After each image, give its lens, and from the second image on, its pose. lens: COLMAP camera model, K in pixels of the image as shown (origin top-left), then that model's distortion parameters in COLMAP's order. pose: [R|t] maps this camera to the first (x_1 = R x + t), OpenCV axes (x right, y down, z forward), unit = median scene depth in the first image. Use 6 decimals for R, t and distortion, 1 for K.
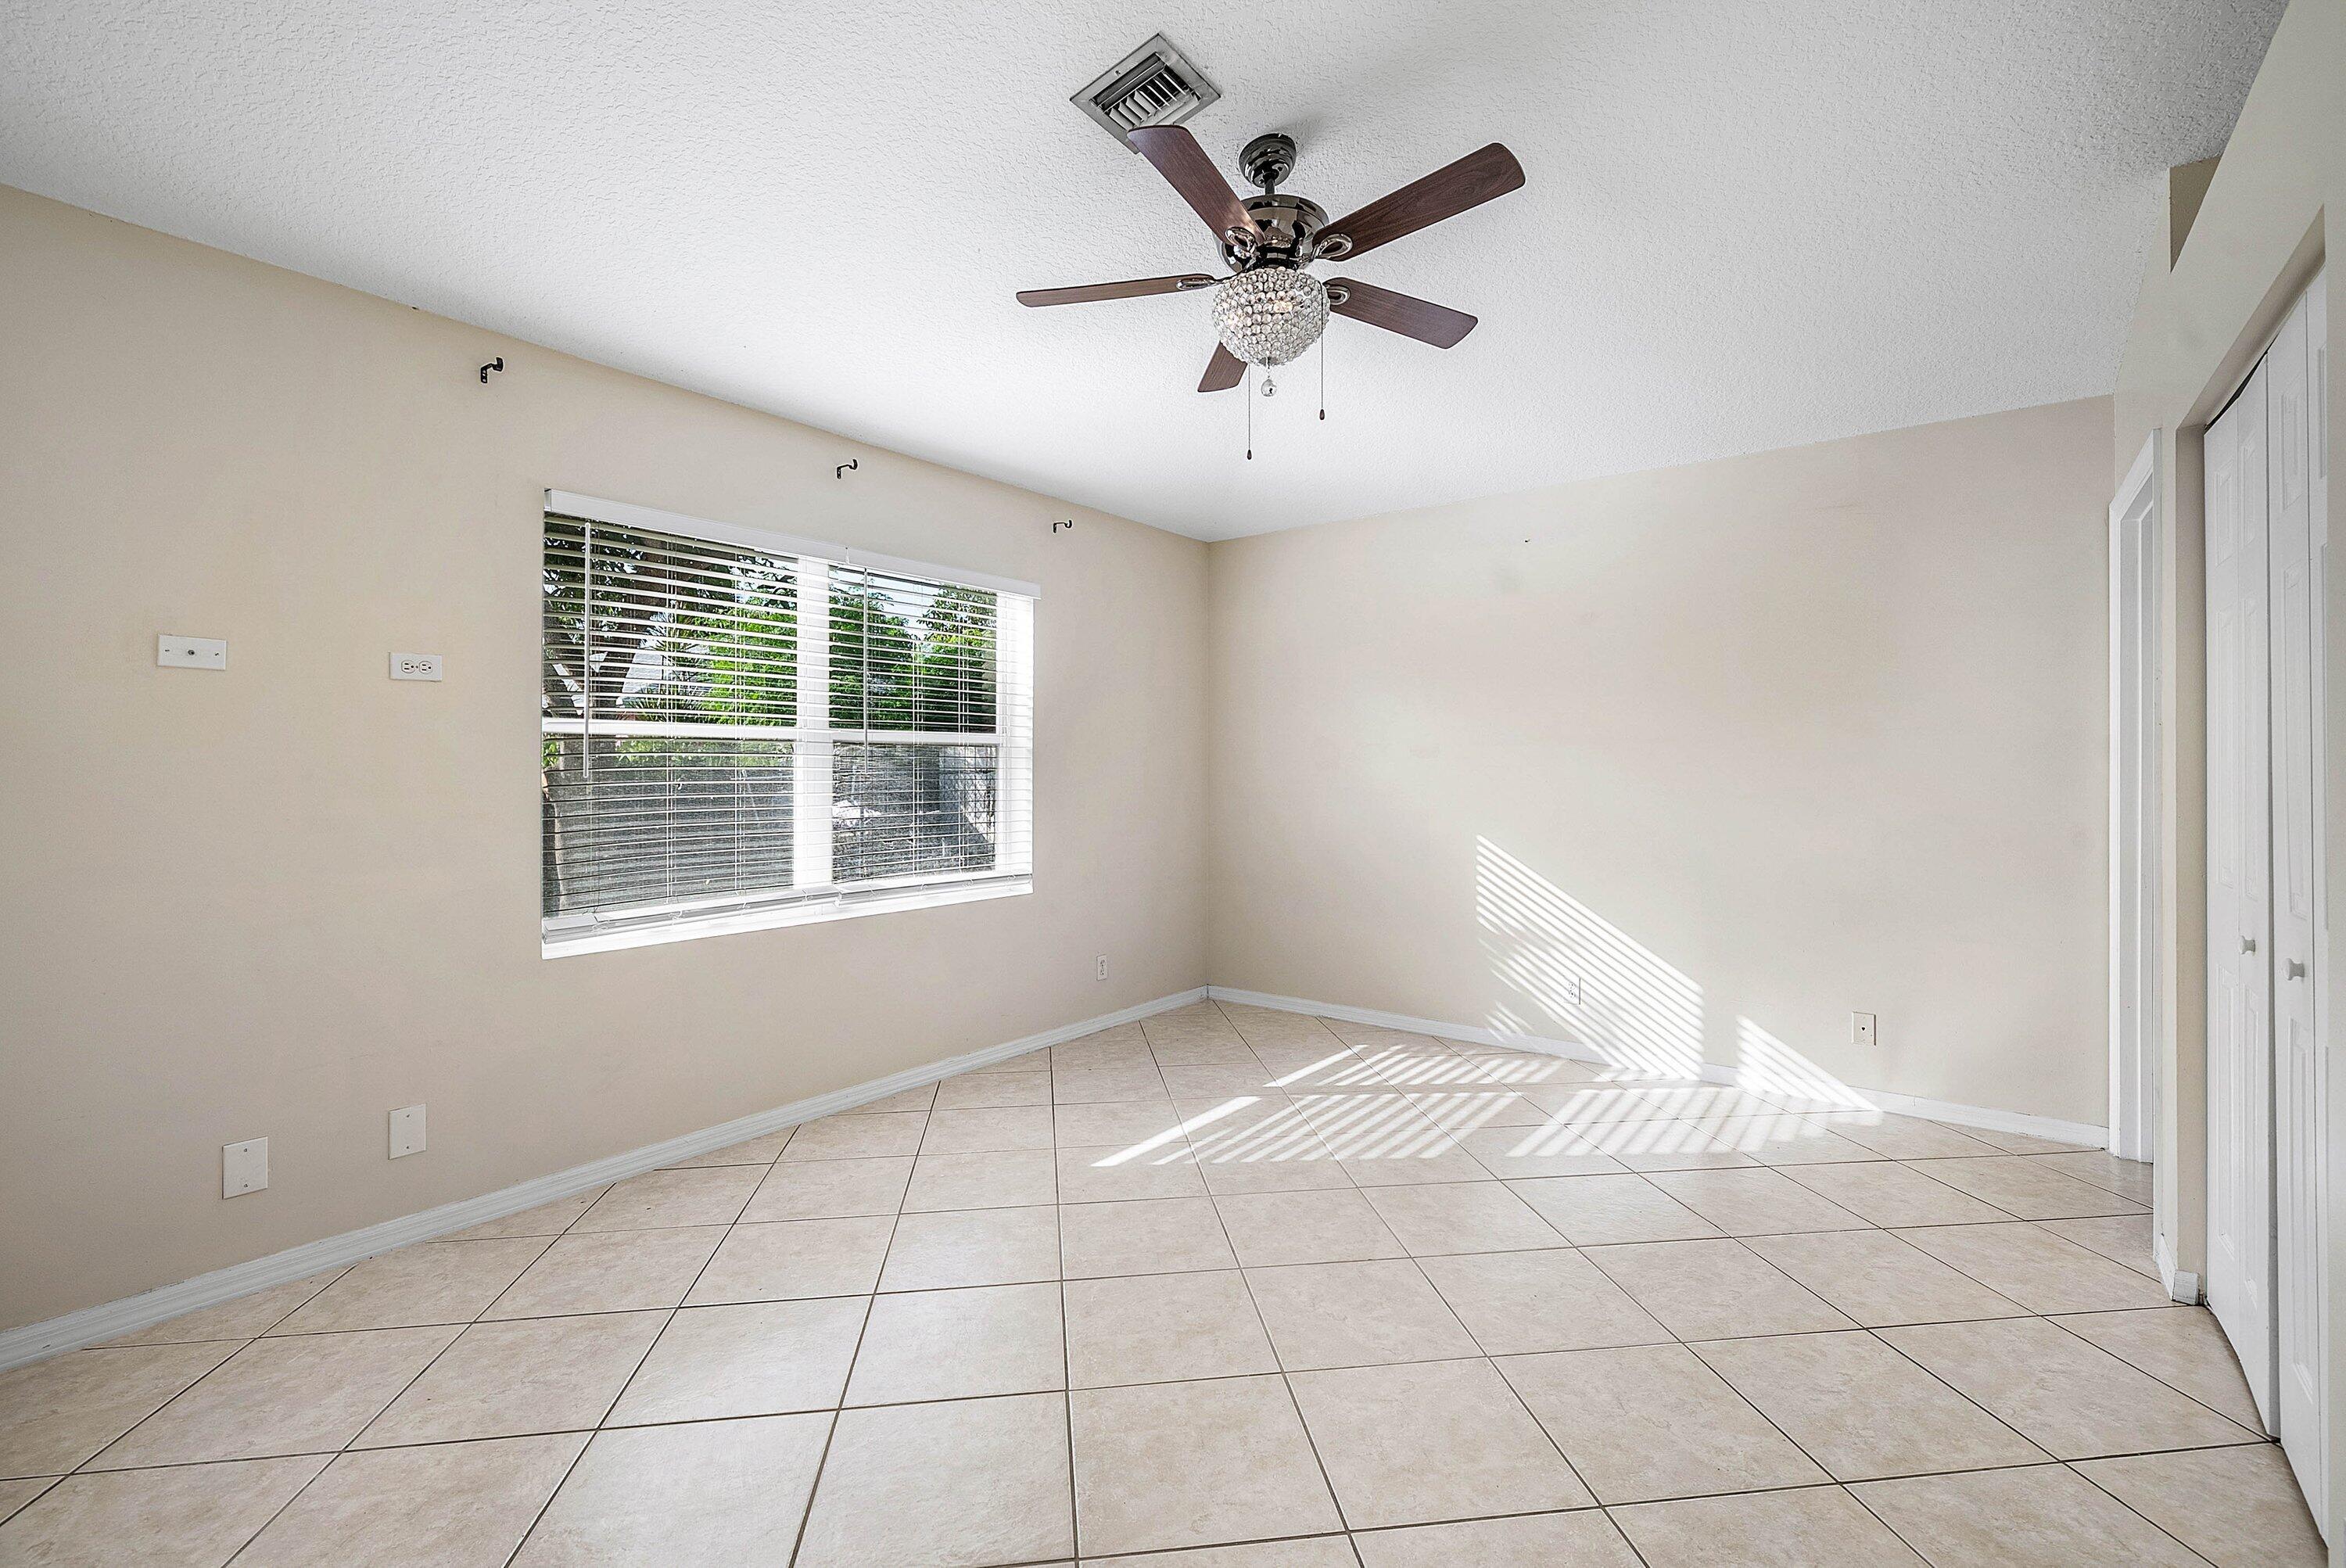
lens RADIAL K [[1093.8, 0, 1177.9], [0, 1093.8, 774.1], [0, 0, 1]] dist [0.000581, 0.000896]
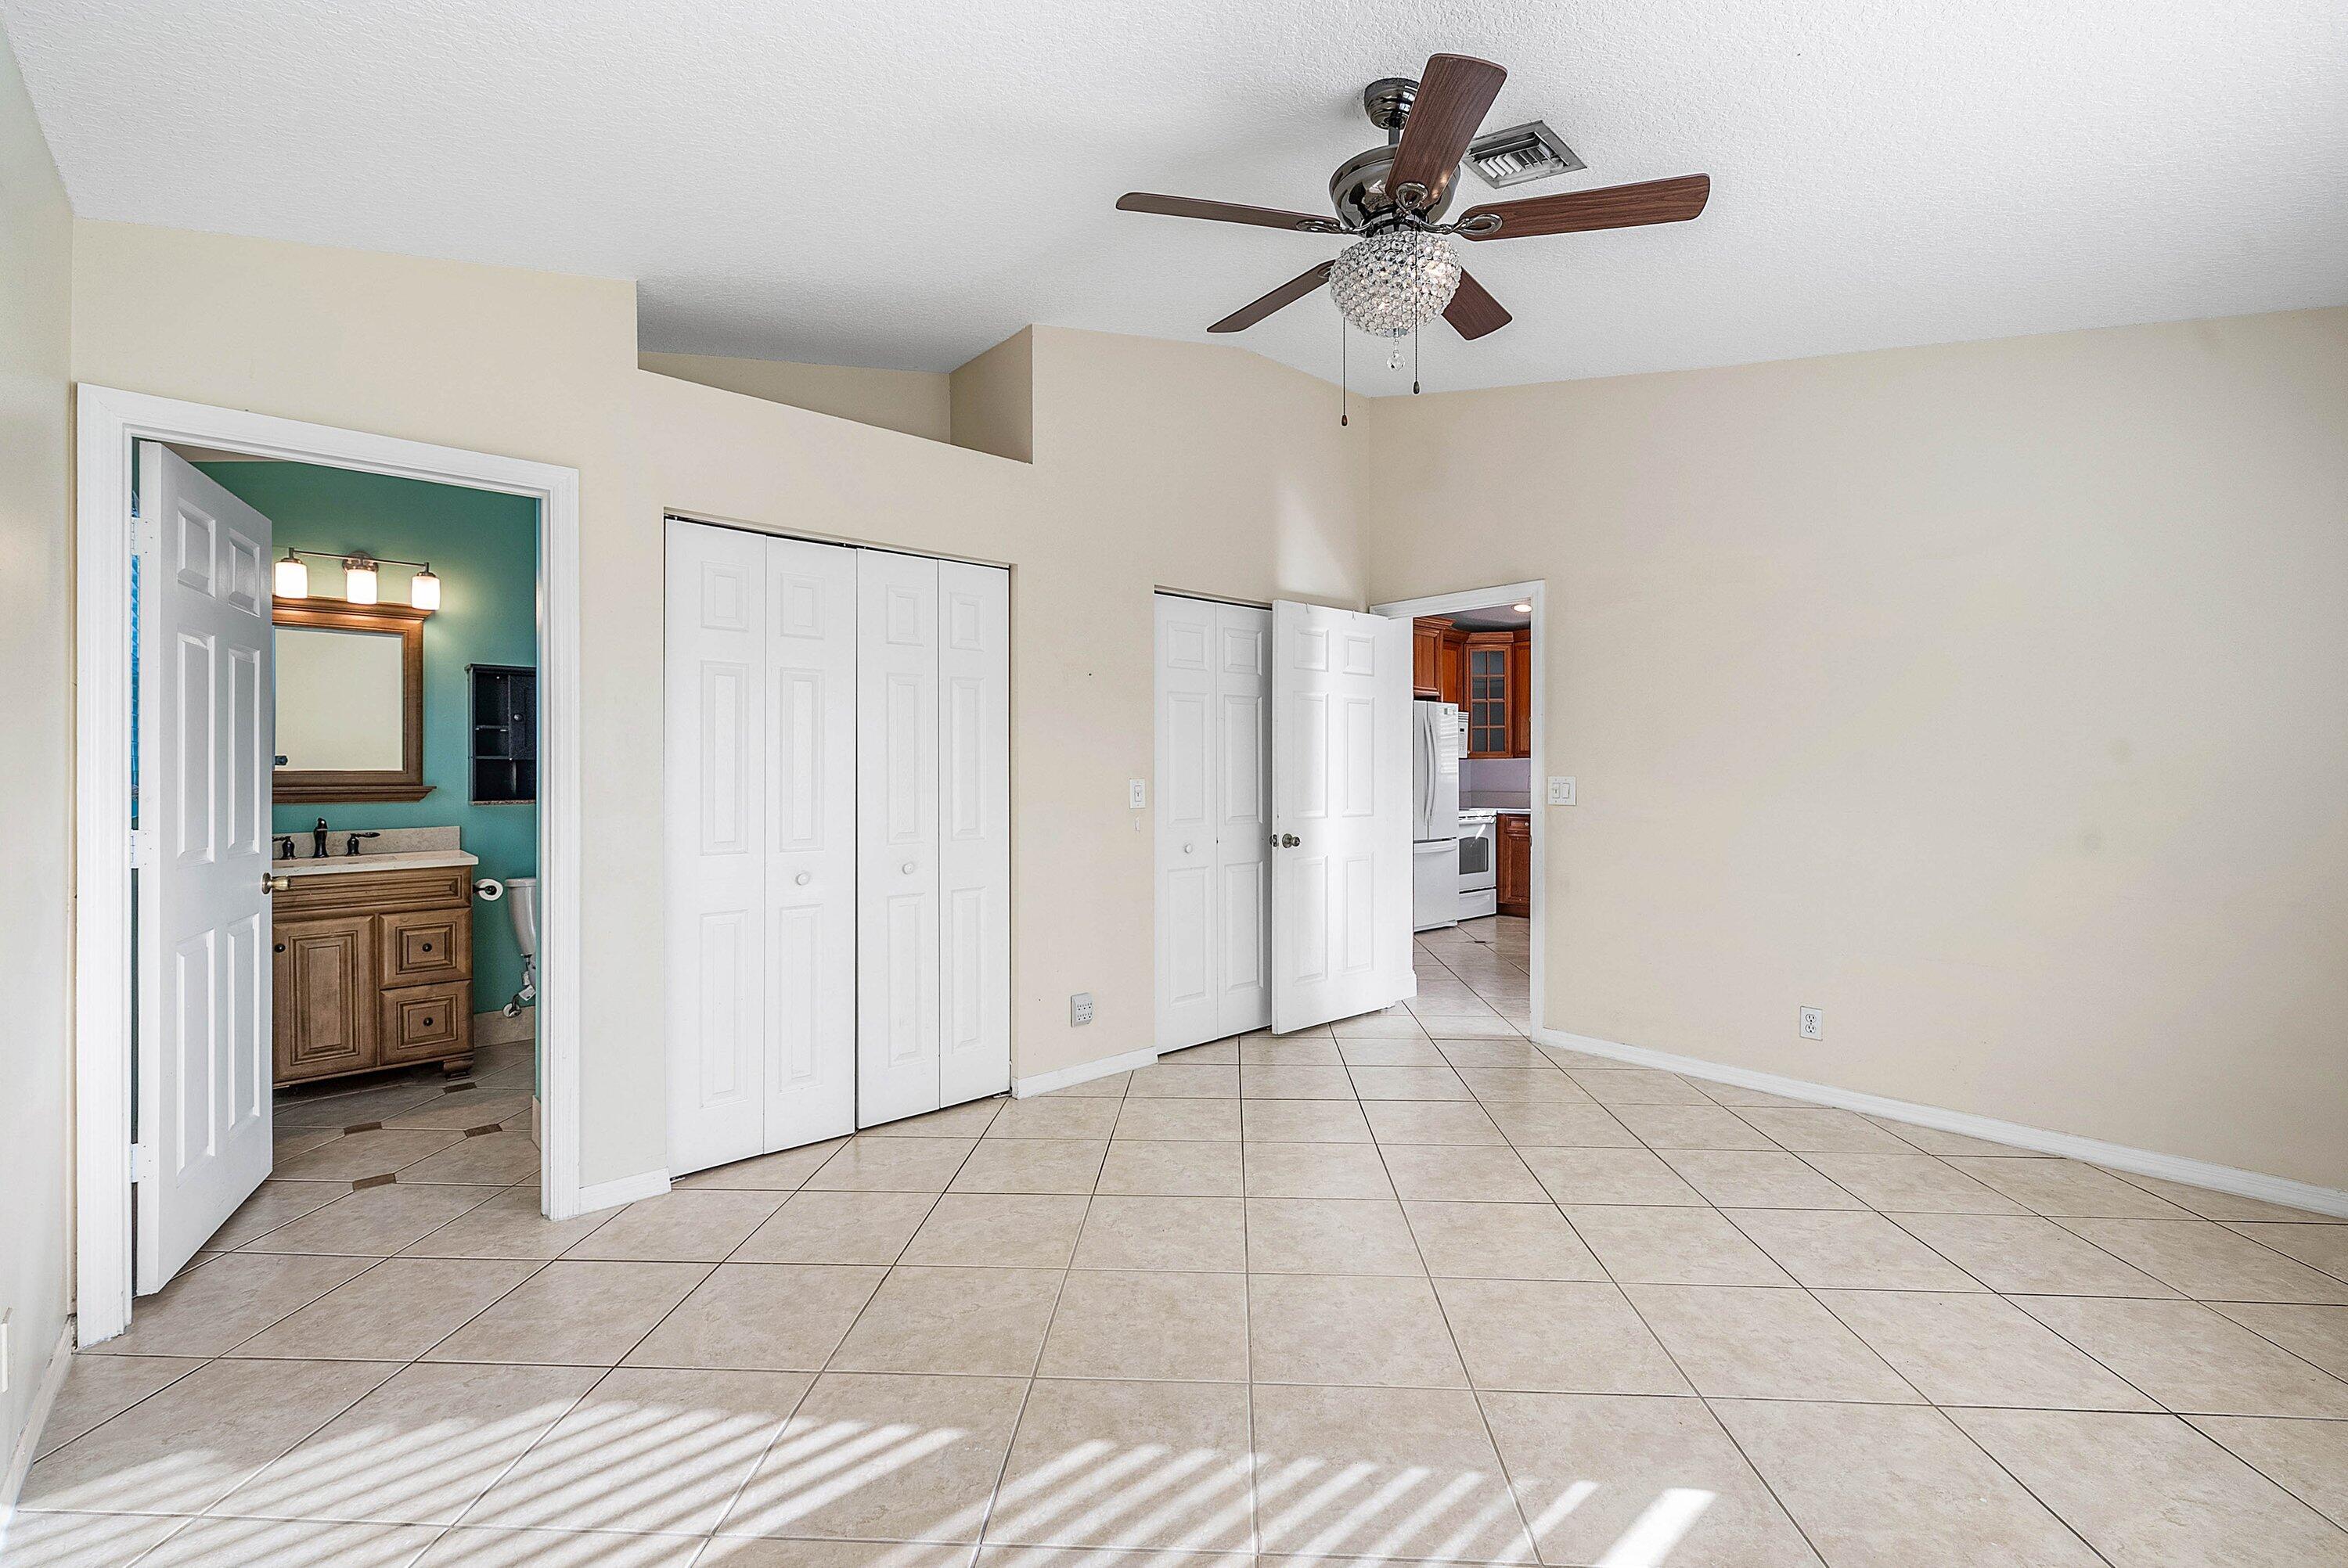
lens RADIAL K [[939.2, 0, 1182.1], [0, 939.2, 769.3], [0, 0, 1]] dist [0.002007, 0.000387]
pose [[-0.980144, 0.002854, 0.198265, 0.082062], [0.003854, 0.999982, 0.004661, -0.007941], [-0.198248, 0.005333, -0.980137, 1.449172]]
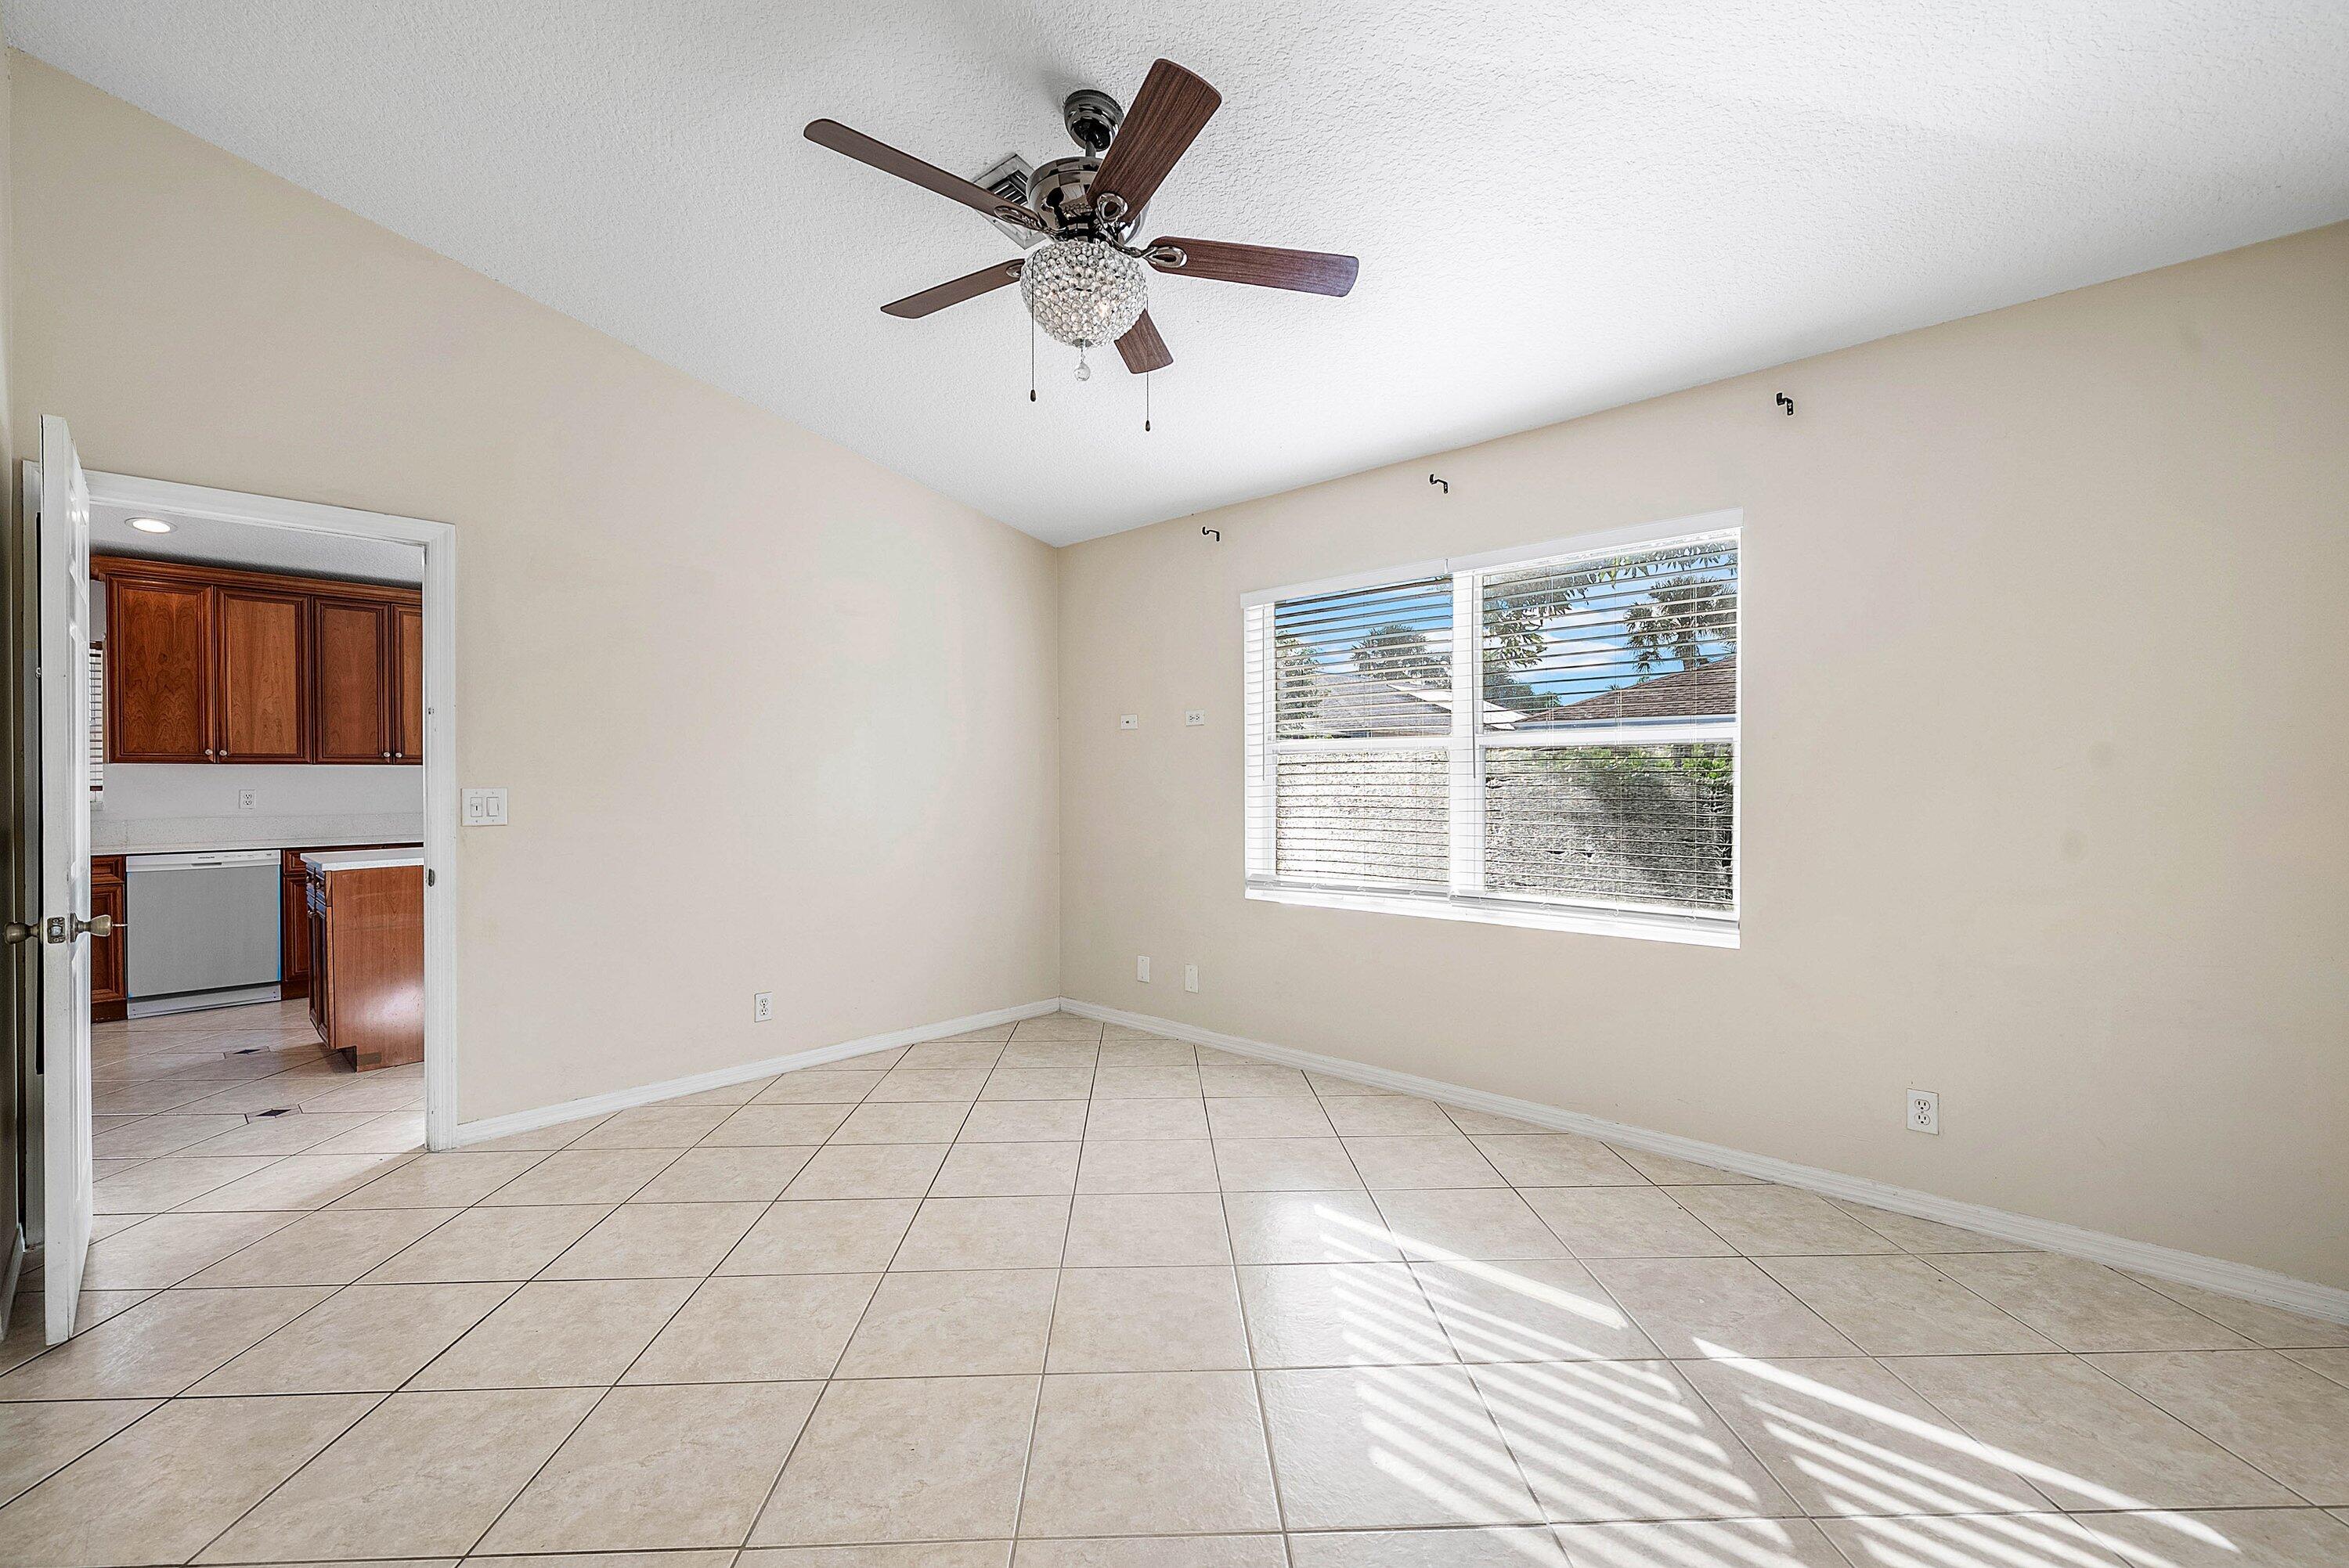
lens RADIAL K [[997.8, 0, 1122.5], [0, 997.8, 788.2], [0, 0, 1]] dist [-0.001674, -0.000330]
pose [[-0.169306, 0.011010, -0.985502, 0.738573], [0.000341, 0.999938, 0.011112, -0.002220], [0.985564, 0.001545, -0.169299, 0.937911]]
